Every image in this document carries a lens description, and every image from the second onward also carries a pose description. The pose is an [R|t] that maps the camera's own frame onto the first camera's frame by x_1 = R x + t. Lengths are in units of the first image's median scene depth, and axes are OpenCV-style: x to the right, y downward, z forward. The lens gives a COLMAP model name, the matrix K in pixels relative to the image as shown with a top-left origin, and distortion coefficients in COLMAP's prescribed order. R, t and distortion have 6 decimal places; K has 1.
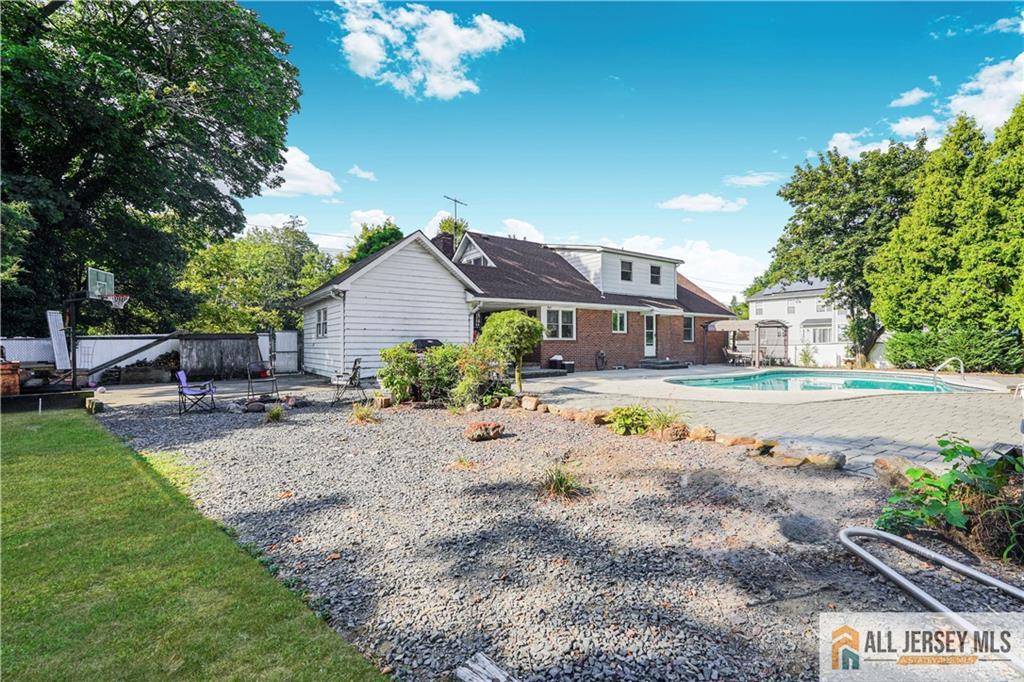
lens RADIAL K [[450.1, 0, 514.8], [0, 450.1, 344.1], [0, 0, 1]] dist [0.000595, 0.000192]
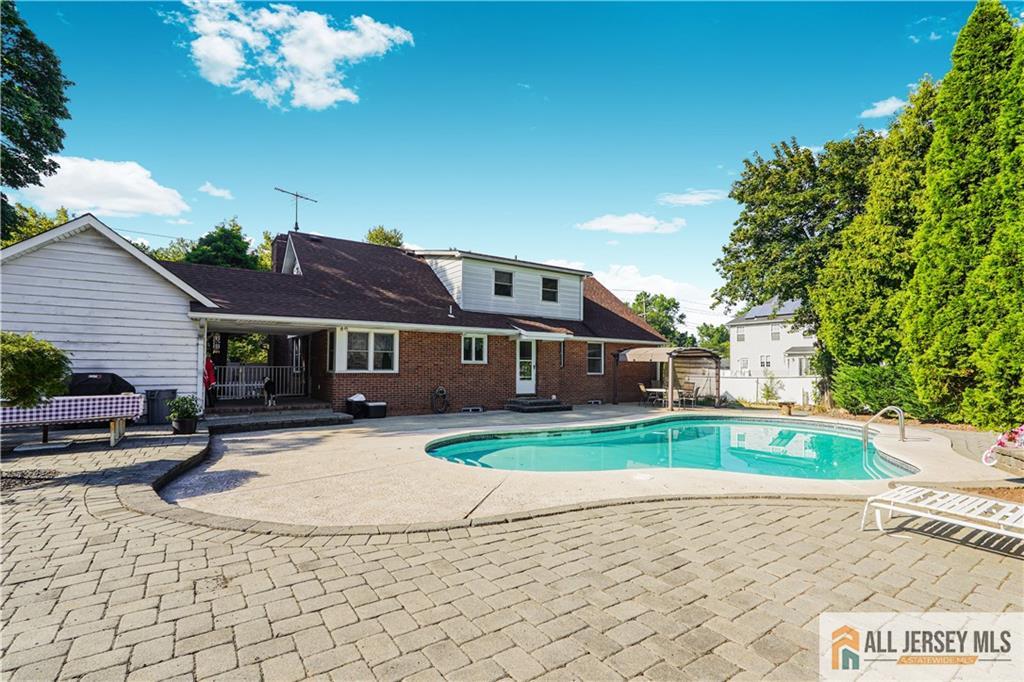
lens RADIAL K [[465.3, 0, 525.0], [0, 465.3, 353.3], [0, 0, 1]] dist [0.000259, 0.000403]
pose [[0.999783, 0.009311, -0.018656, 0.326783], [-0.009945, 0.999366, -0.034177, -0.015658], [0.018326, 0.034355, 0.999242, 0.214533]]
